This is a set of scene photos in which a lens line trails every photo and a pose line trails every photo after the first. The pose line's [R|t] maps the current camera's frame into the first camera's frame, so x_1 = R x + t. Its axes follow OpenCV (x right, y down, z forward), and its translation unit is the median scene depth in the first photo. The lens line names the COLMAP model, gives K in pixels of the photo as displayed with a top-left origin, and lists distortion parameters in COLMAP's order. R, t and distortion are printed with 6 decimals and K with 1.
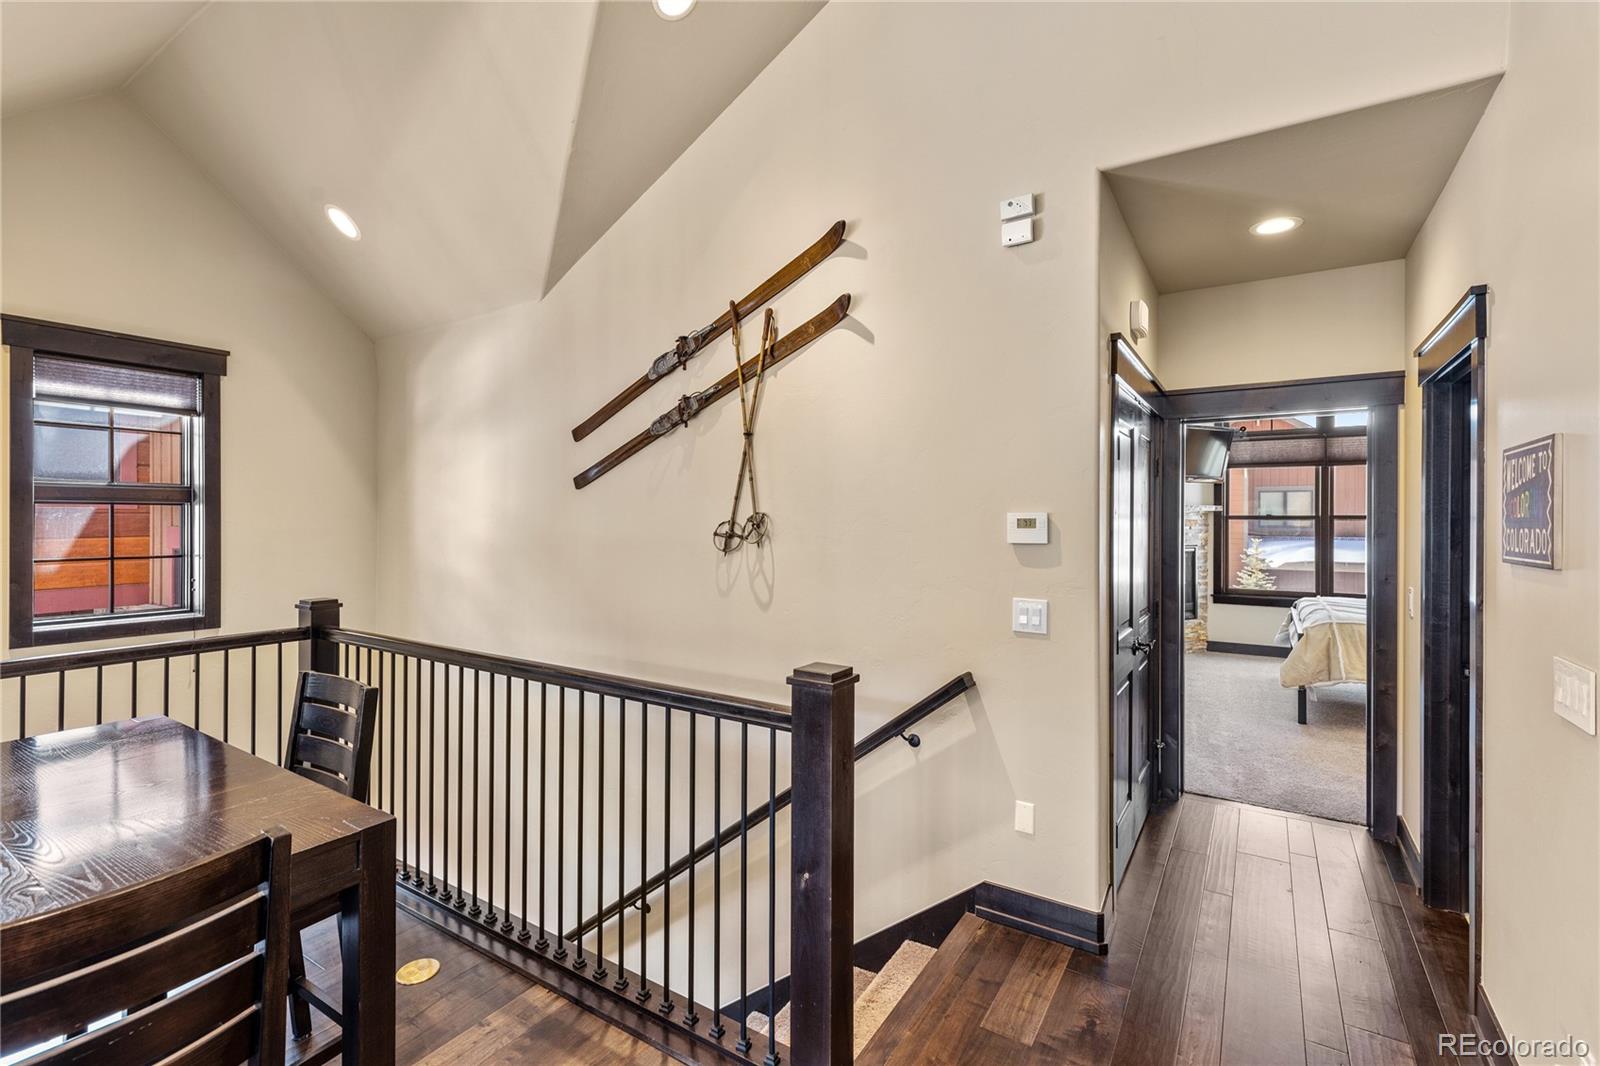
lens RADIAL K [[713.4, 0, 798.5], [0, 713.4, 523.9], [0, 0, 1]] dist [0.007006, -0.000502]
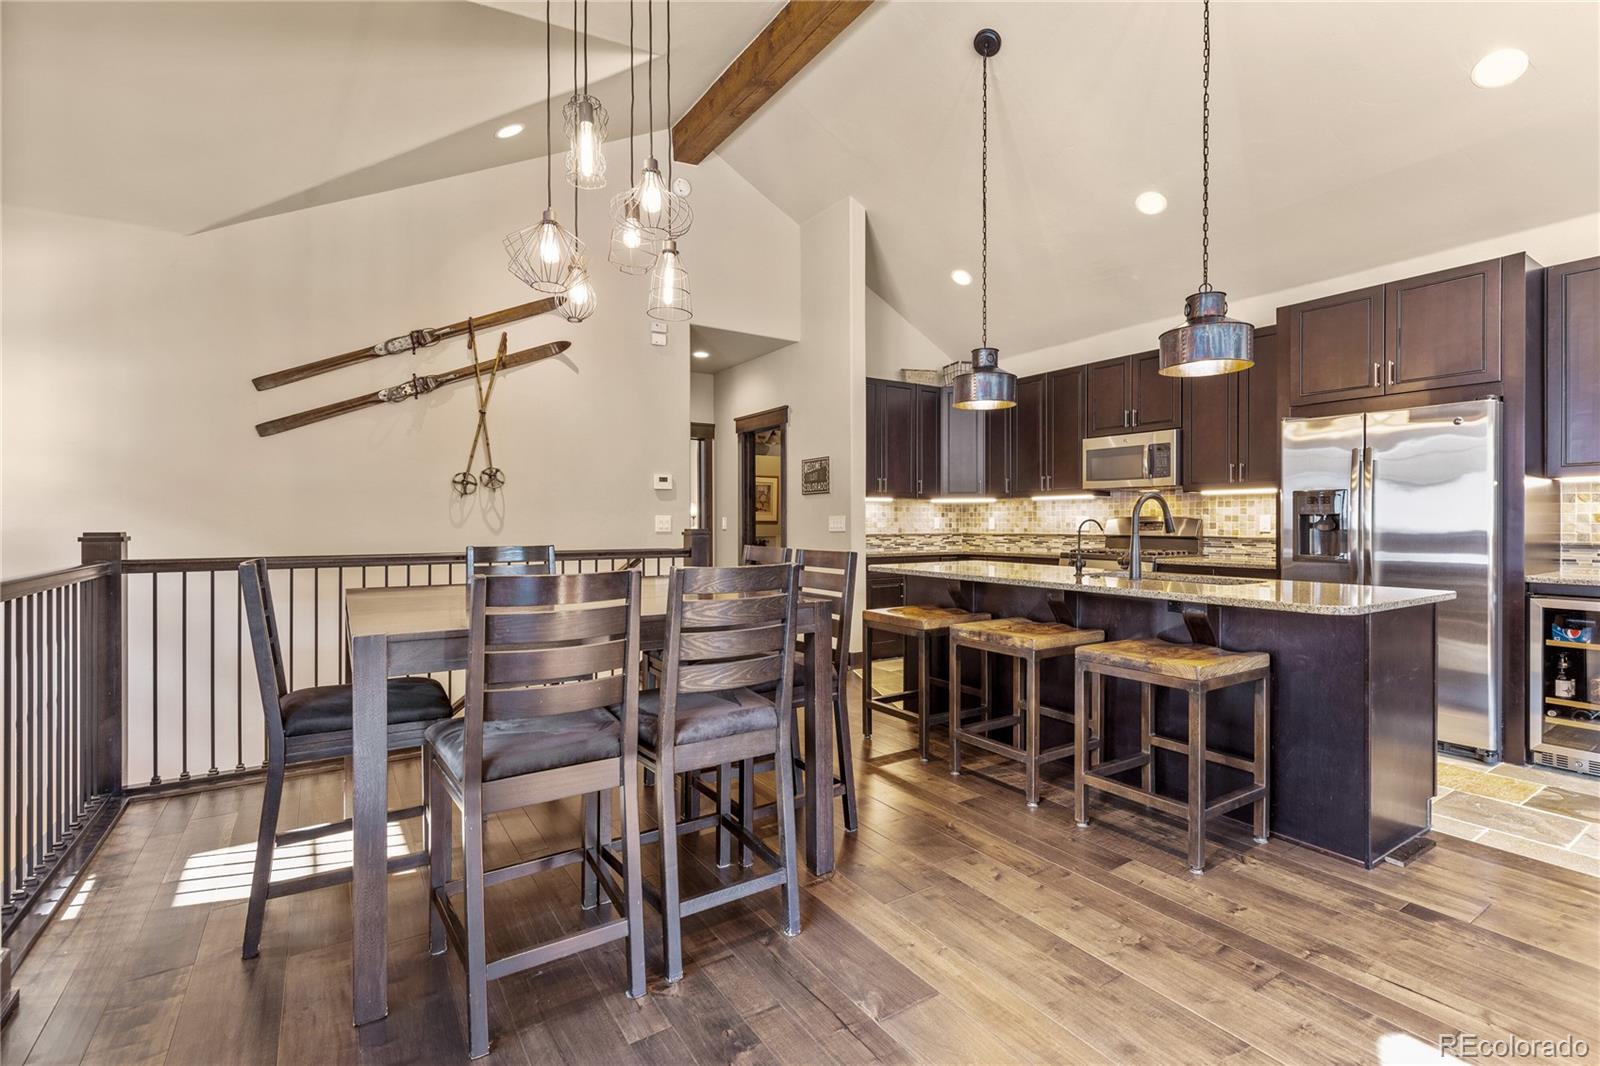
lens RADIAL K [[714.8, 0, 802.4], [0, 714.8, 525.0], [0, 0, 1]] dist [0.006035, 0.000023]
pose [[0.400148, -0.007876, 0.916417, -1.122195], [0.010382, 0.999938, 0.004060, 0.099946], [-0.916392, 0.007890, 0.400205, -0.165388]]
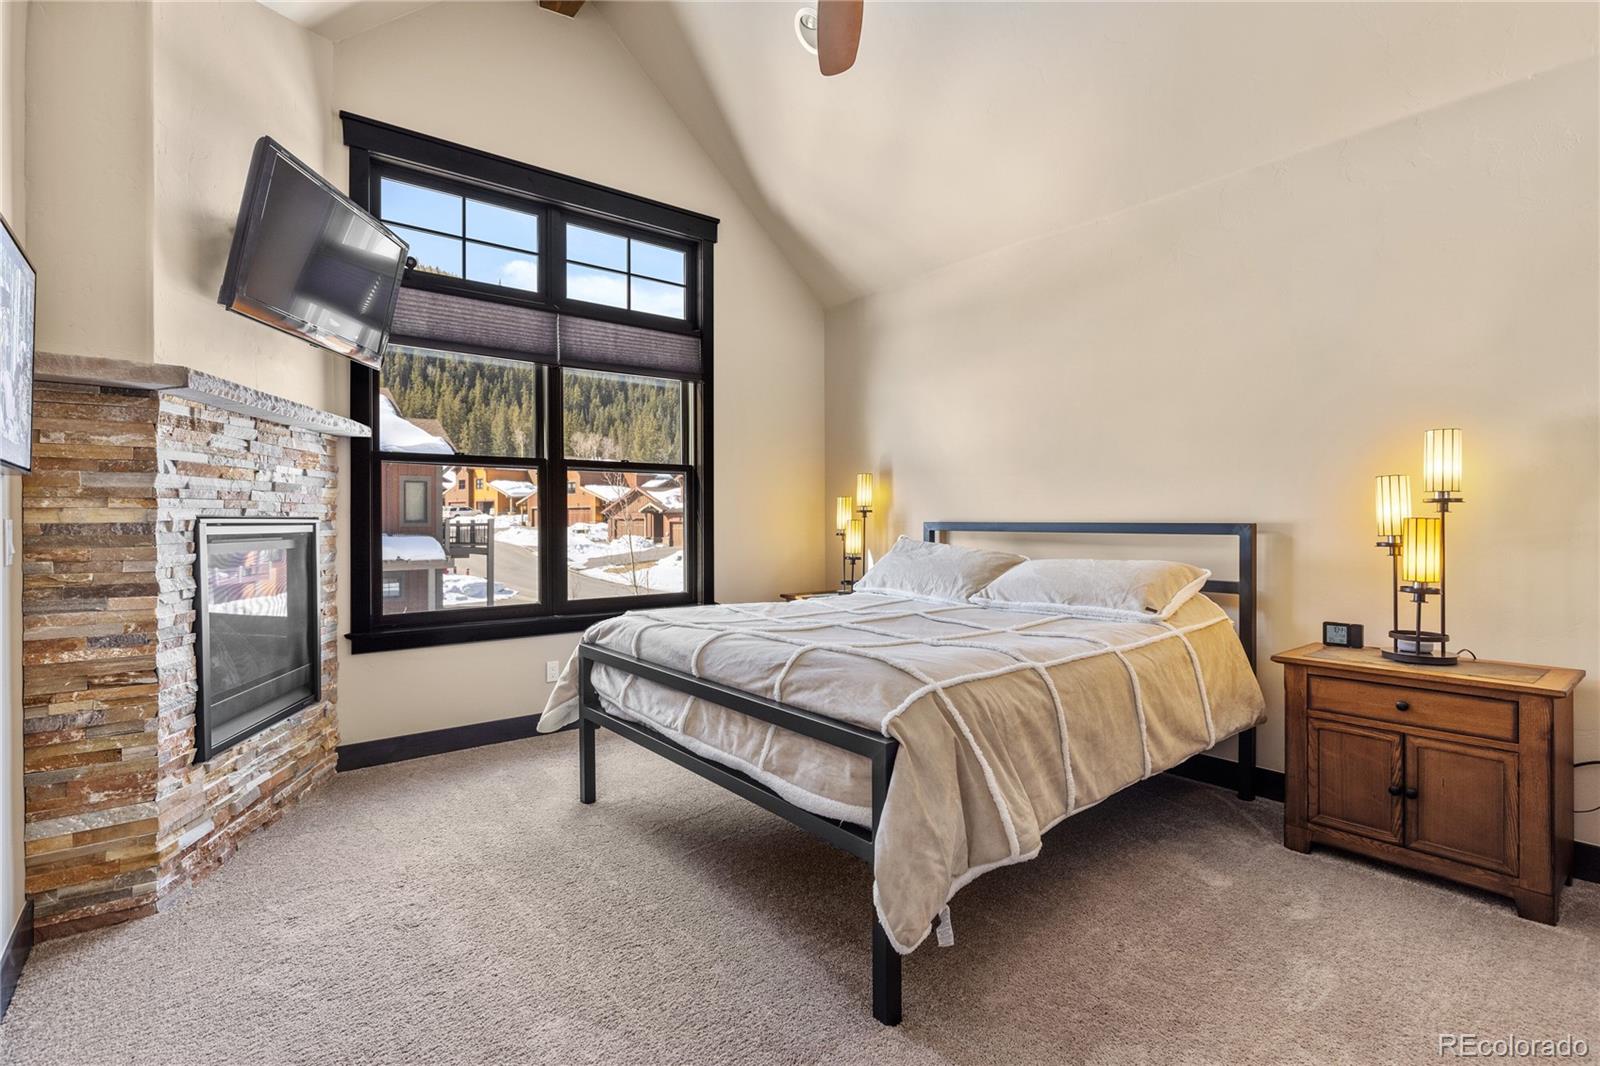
lens RADIAL K [[753.2, 0, 800.0], [0, 753.2, 533.0], [0, 0, 1]] dist [0.001597, 0.000044]
pose [[0.313388, -0.015976, 0.949491, 0.576844], [0.007694, 0.999868, 0.014284, 0.082525], [-0.949594, 0.002829, 0.313470, 1.459783]]
